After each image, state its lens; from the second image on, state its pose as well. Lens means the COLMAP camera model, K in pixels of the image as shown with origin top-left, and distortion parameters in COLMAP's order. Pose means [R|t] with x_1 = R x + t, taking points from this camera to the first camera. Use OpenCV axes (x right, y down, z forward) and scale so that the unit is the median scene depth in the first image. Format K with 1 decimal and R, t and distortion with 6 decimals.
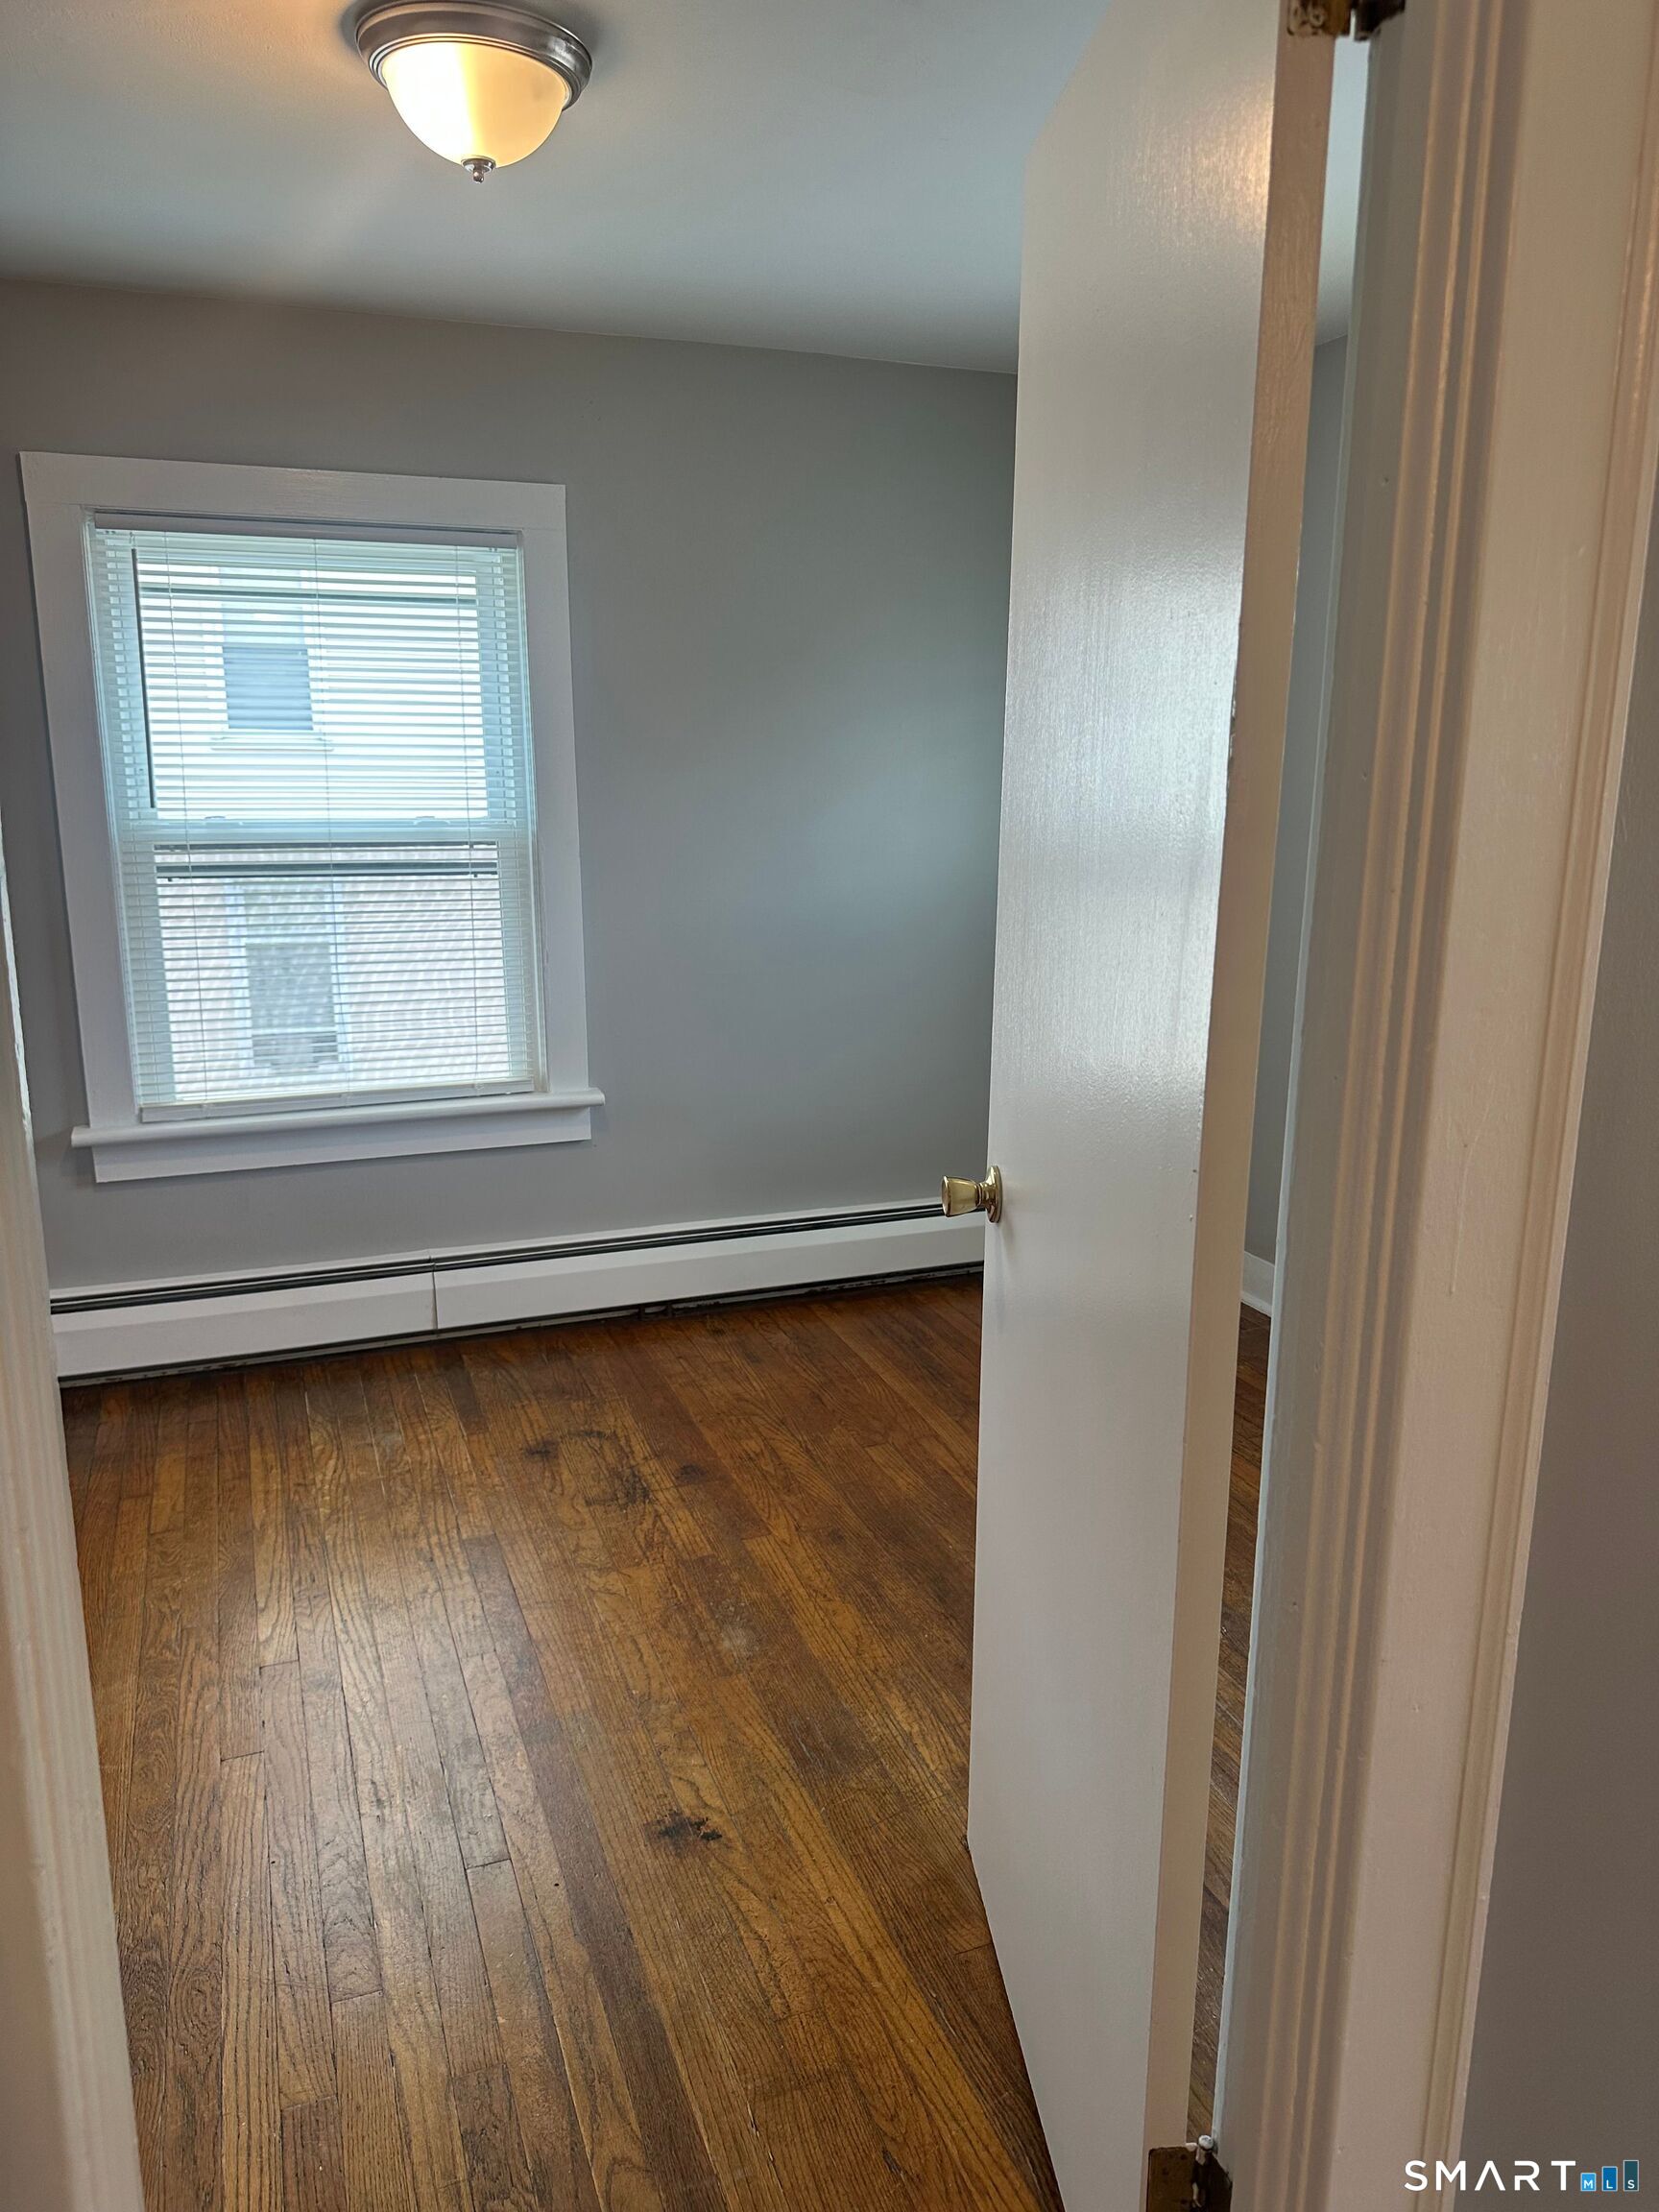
lens RADIAL K [[1559.6, 0, 829.5], [0, 1559.6, 1106.0], [0, 0, 1]] dist [0.029355, -0.002965]
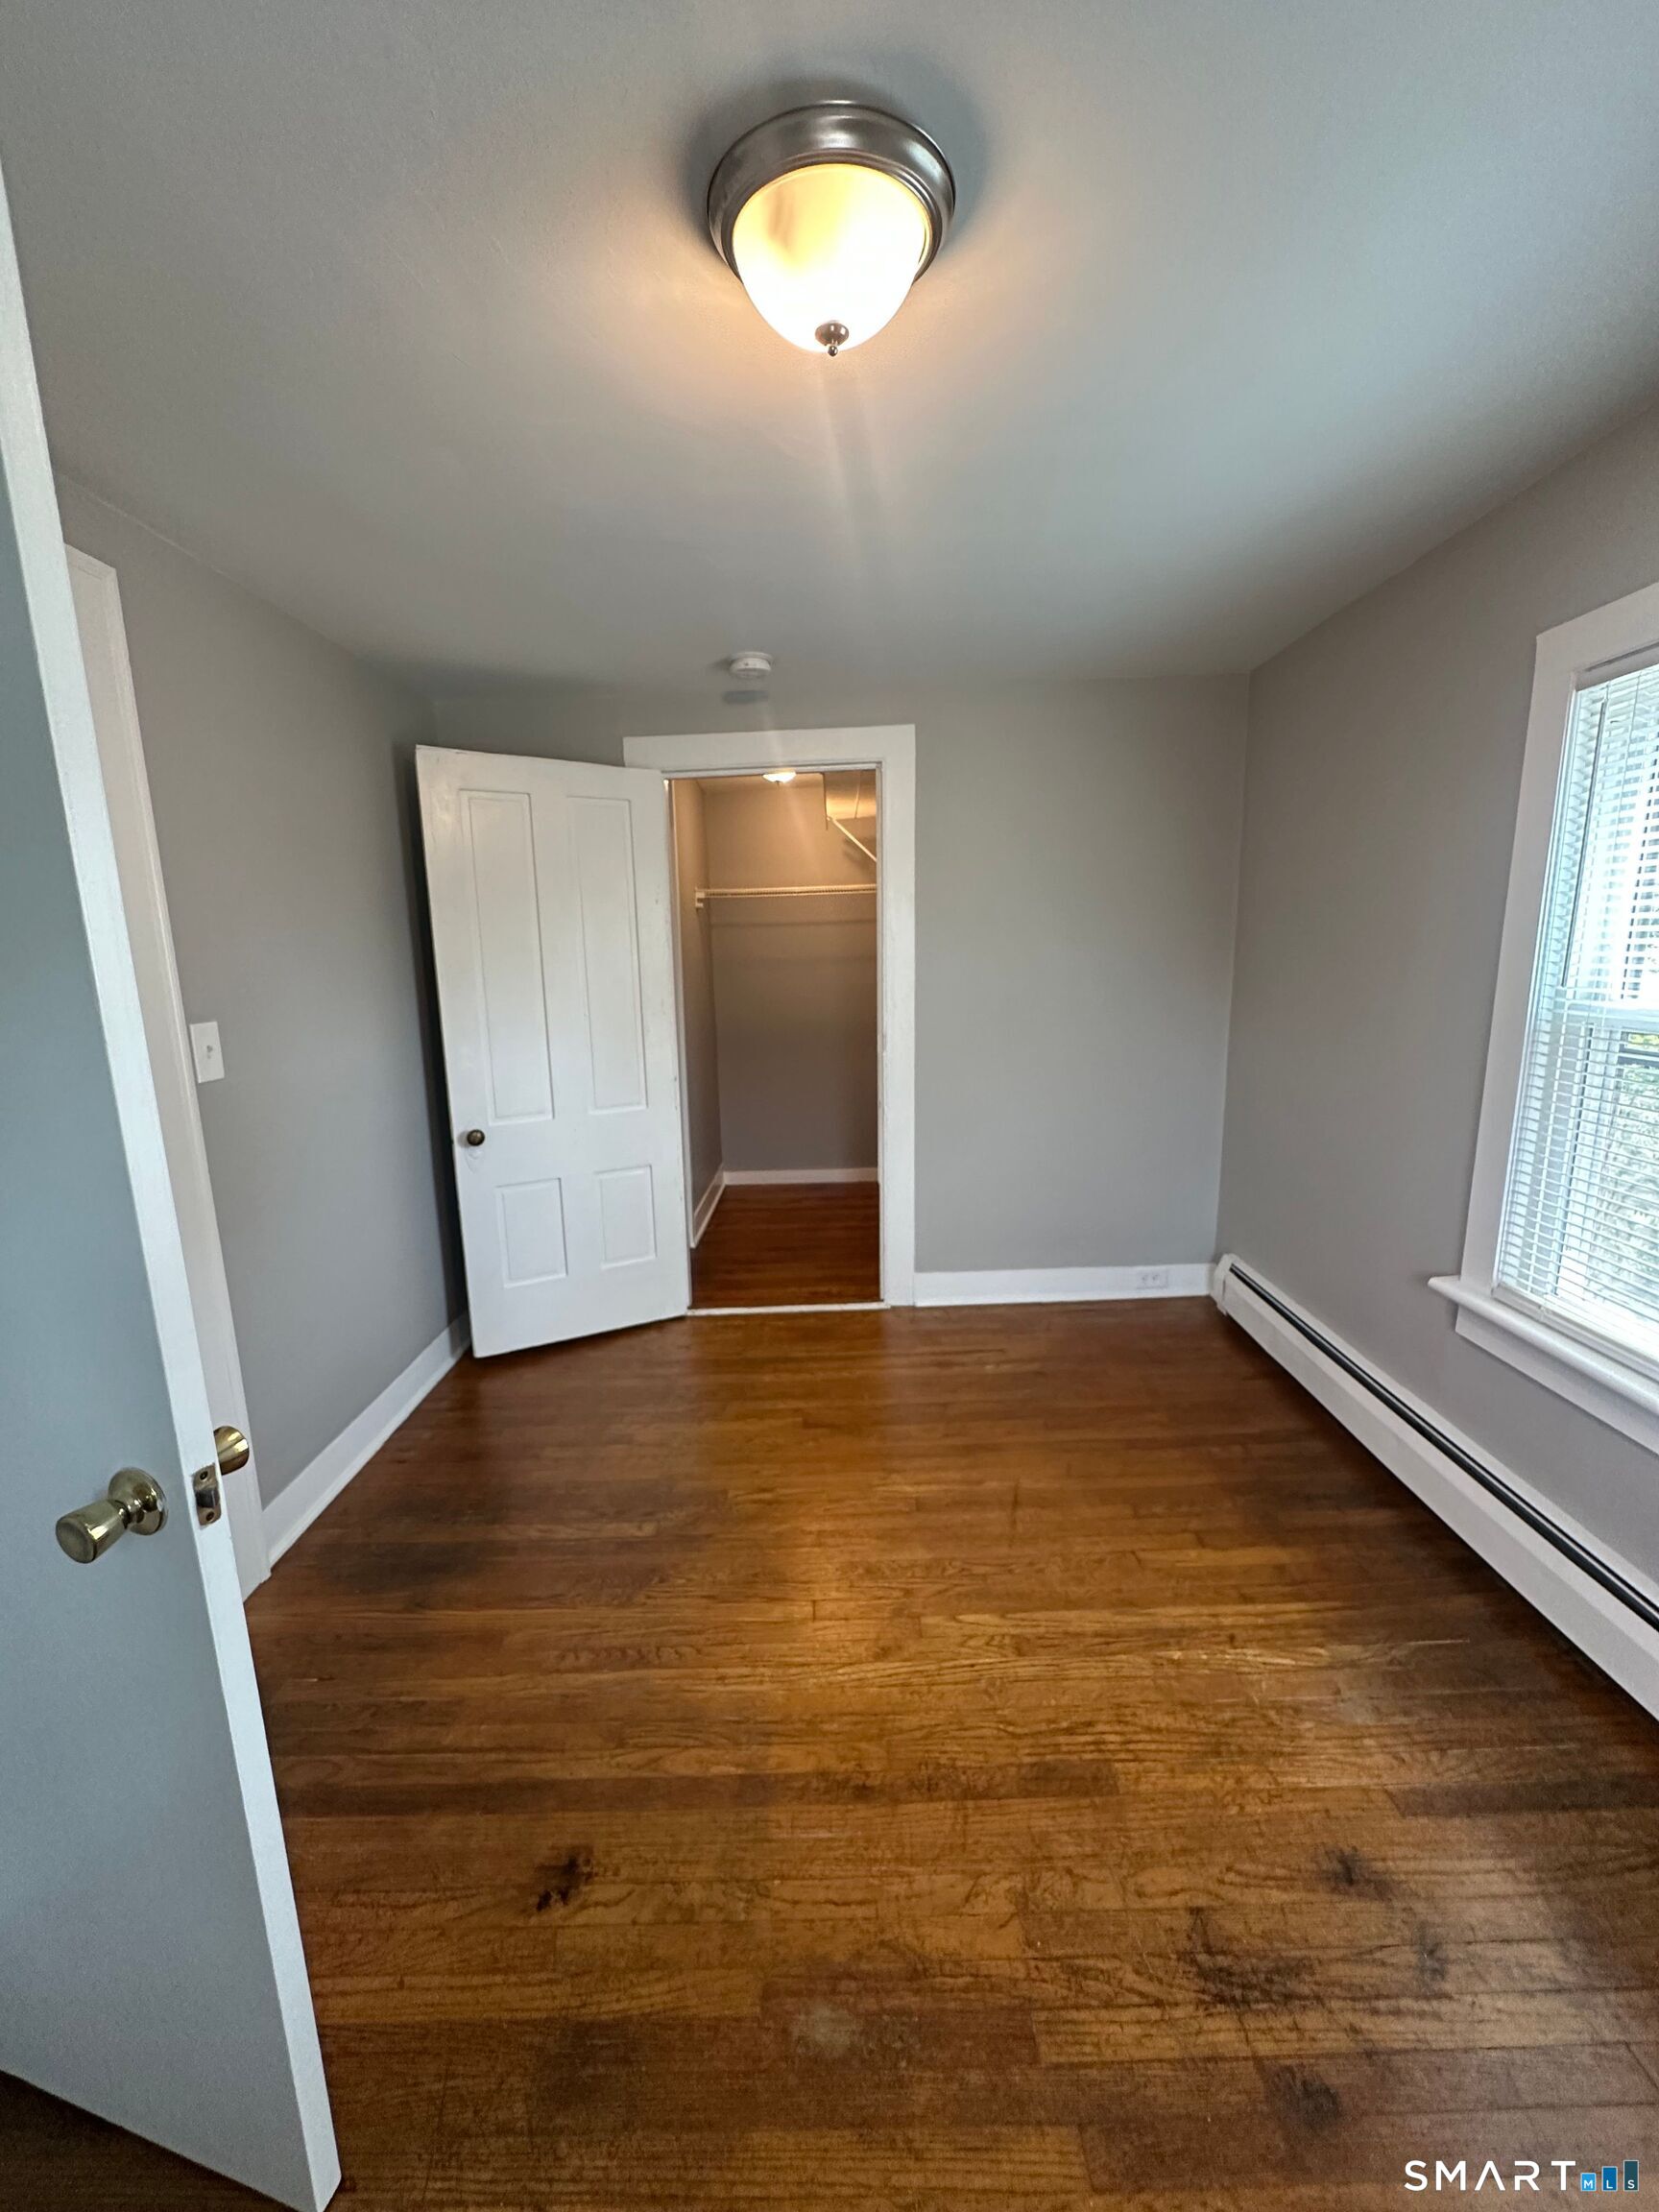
lens RADIAL K [[885.0, 0, 829.5], [0, 885.0, 1106.0], [0, 0, 1]] dist [0.001836, 0.000560]
pose [[-0.353960, 0.179332, -0.917907, 0.259448], [-0.176138, 0.951100, 0.253739, -0.218305], [0.918525, 0.251491, -0.305064, 0.947982]]
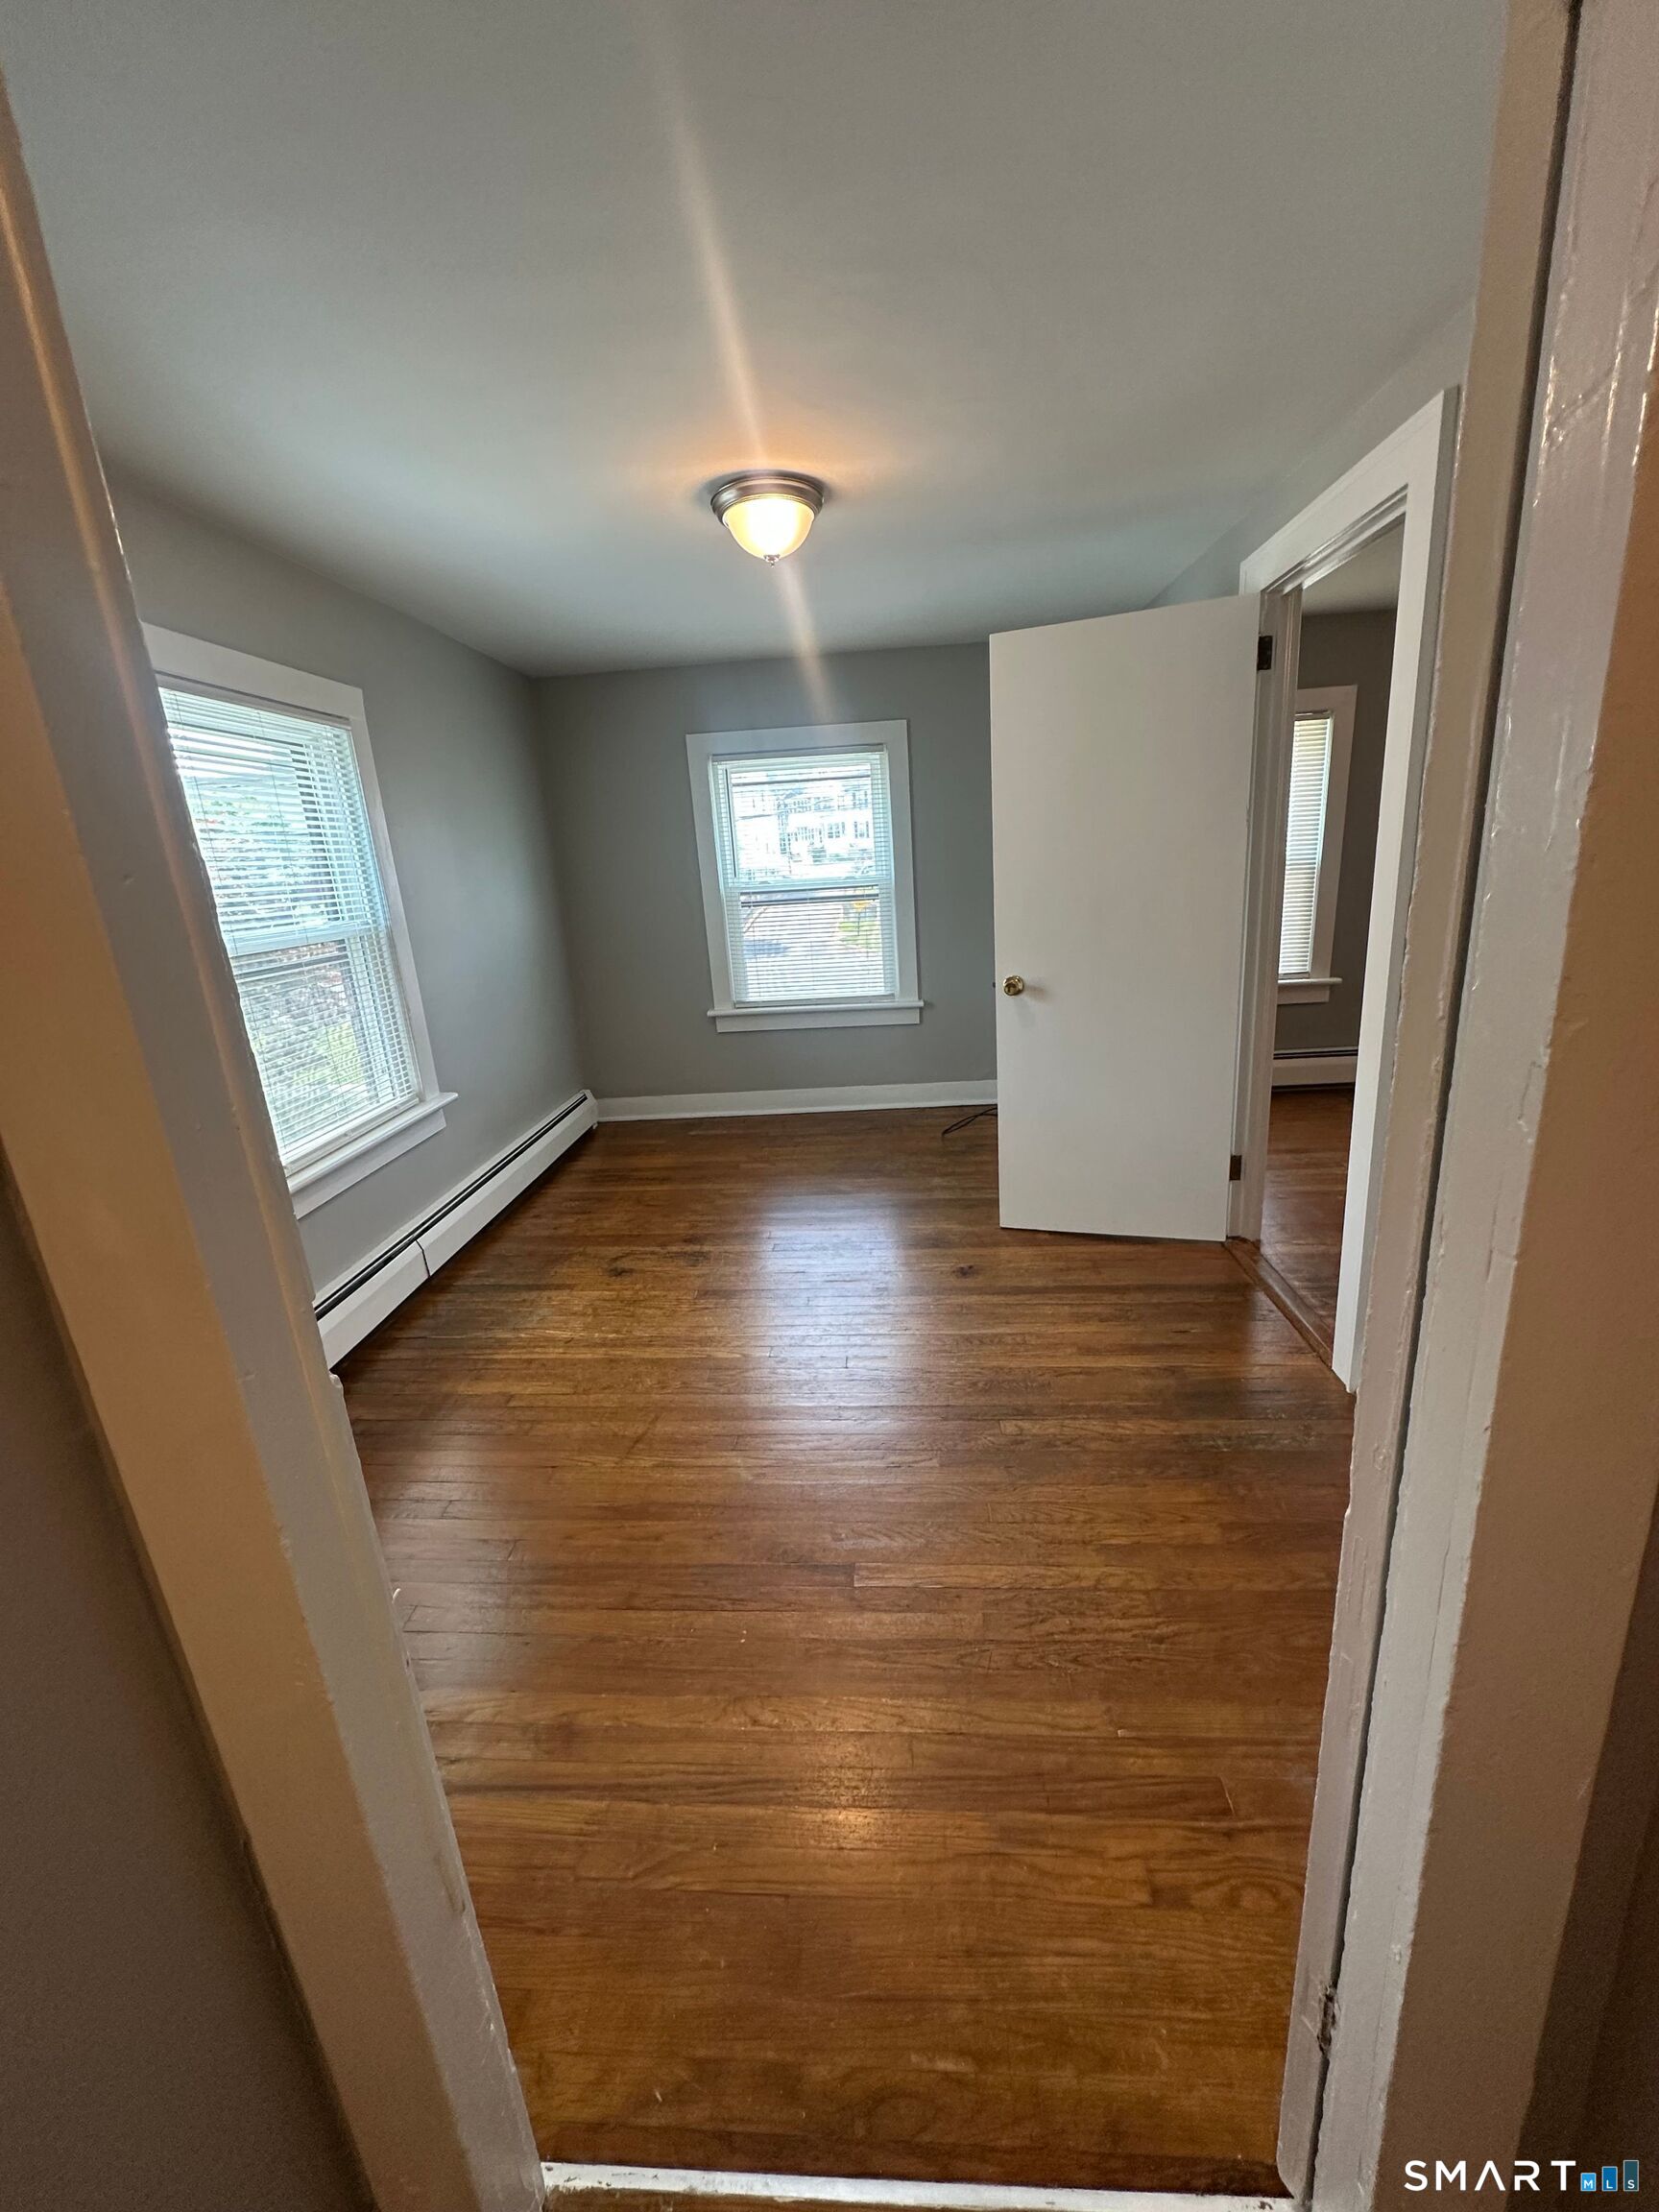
lens RADIAL K [[885.0, 0, 829.5], [0, 885.0, 1106.0], [0, 0, 1]] dist [0.001836, 0.000560]
pose [[0.412559, -0.264583, 0.871660, -1.041004], [0.249963, 0.953040, 0.170976, -0.072674], [-0.875964, 0.147345, 0.459321, 0.380406]]
